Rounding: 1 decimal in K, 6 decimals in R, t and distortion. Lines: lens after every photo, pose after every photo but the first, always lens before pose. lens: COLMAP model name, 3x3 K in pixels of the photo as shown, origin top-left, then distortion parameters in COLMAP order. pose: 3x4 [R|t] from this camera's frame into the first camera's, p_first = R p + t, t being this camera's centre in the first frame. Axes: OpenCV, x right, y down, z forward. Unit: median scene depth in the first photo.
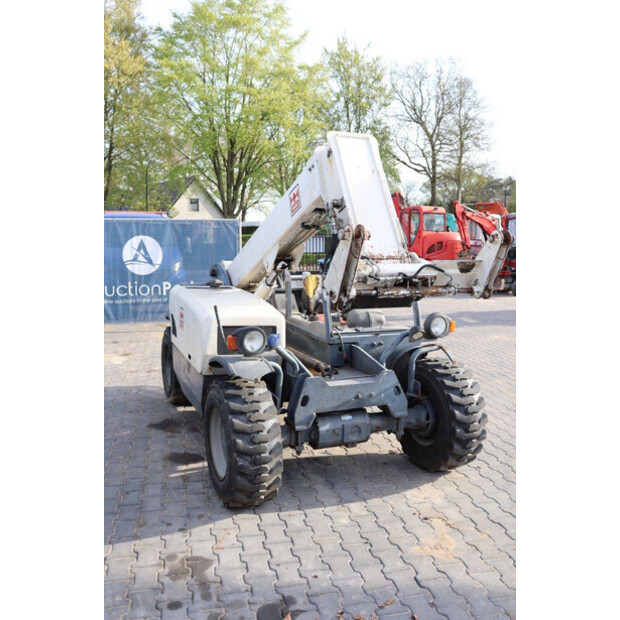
lens RADIAL K [[561.3, 0, 309.5], [0, 561.3, 309.9], [0, 0, 1]] dist [-0.121321, 0.110788]
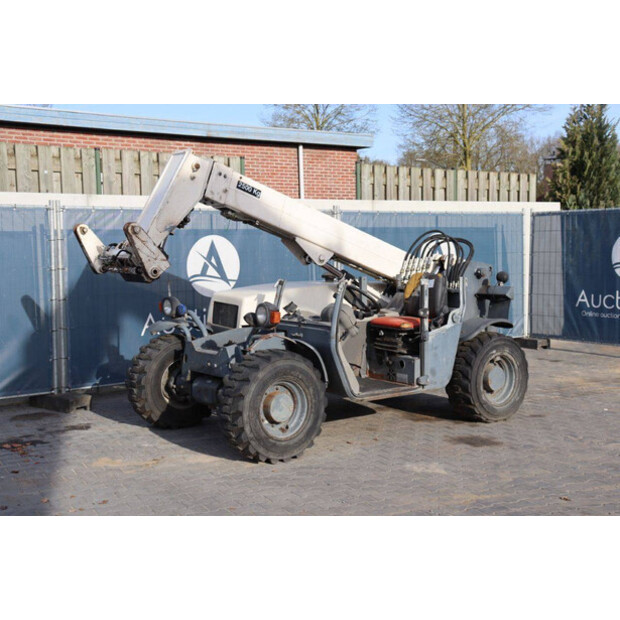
lens RADIAL K [[897.7, 0, 323.7], [0, 897.7, 319.5], [0, 0, 1]] dist [0.093418, 0.000000]
pose [[0.260690, 0.072693, -0.962682, 2.014780], [-0.113110, 0.992593, 0.044322, -0.053164], [0.958774, 0.097335, 0.266982, 0.726182]]
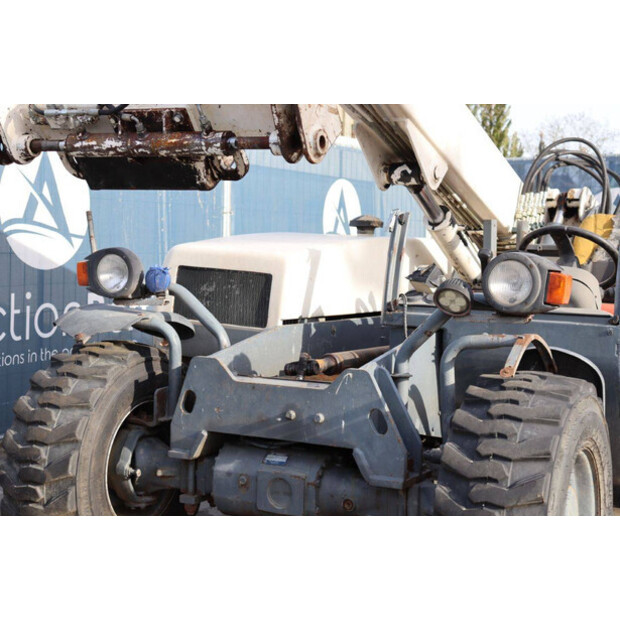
lens RADIAL K [[1099.4, 0, 316.2], [0, 1099.4, 307.9], [0, 0, 1]] dist [0.216934, 0.000000]
pose [[0.624640, 0.048287, -0.779418, 0.822431], [-0.116043, 0.992745, -0.031496, 0.094369], [0.772243, 0.110119, 0.625712, 0.442636]]
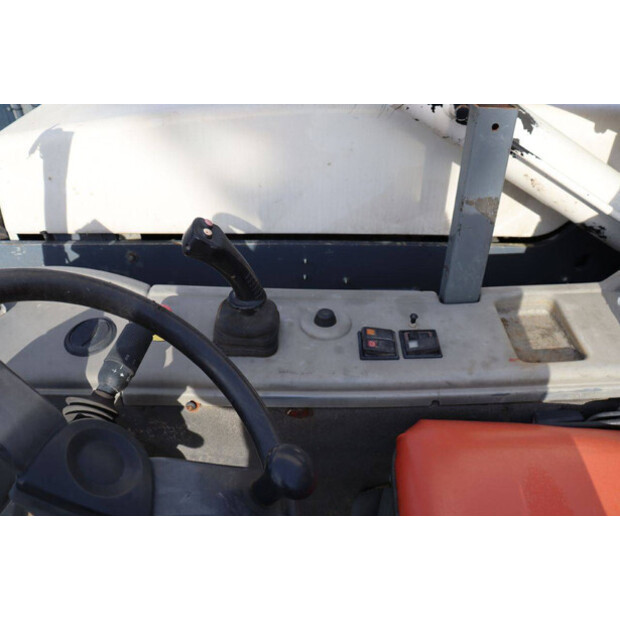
lens RADIAL K [[504.2, 0, 311.1], [0, 504.2, 308.3], [0, 0, 1]] dist [-0.092971, 0.024279]
pose [[-0.358166, 0.530139, -0.768551, 0.160439], [-0.130307, 0.786721, 0.603399, -0.114449], [0.924520, 0.316264, -0.212696, 1.384201]]
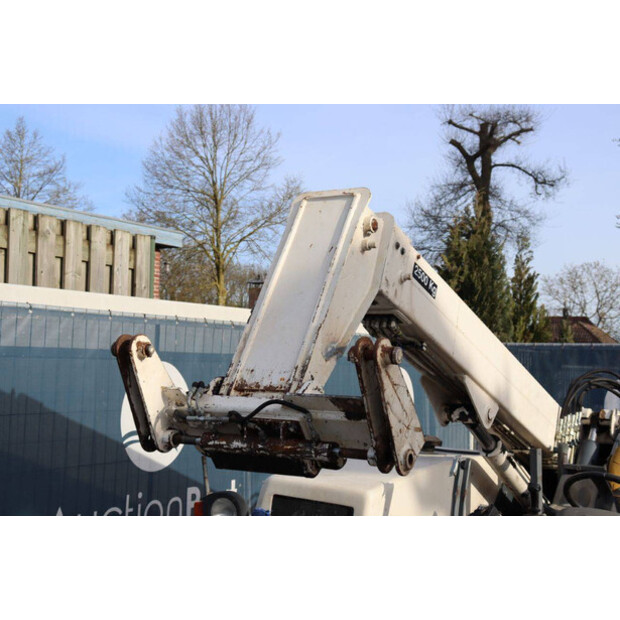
lens RADIAL K [[975.0, 0, 316.1], [0, 975.0, 307.0], [0, 0, 1]] dist [0.141225, 0.000000]
pose [[0.587677, -0.046320, -0.807769, 0.859215], [-0.123614, 0.981499, -0.146215, -0.026584], [0.799597, 0.185779, 0.571078, 0.350290]]
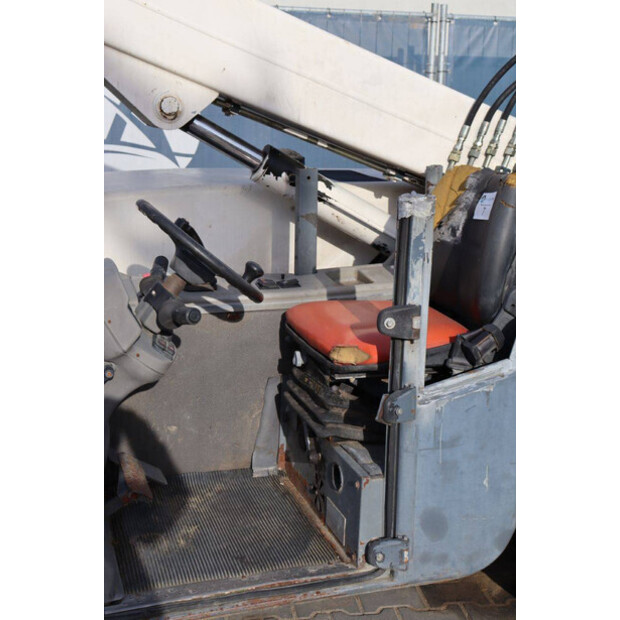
lens RADIAL K [[906.8, 0, 308.2], [0, 906.8, 315.6], [0, 0, 1]] dist [0.084419, 0.000000]
pose [[-0.060774, 0.220339, -0.973528, 0.693653], [-0.149318, 0.962349, 0.227130, -0.123321], [0.986920, 0.159169, -0.025585, 1.423688]]
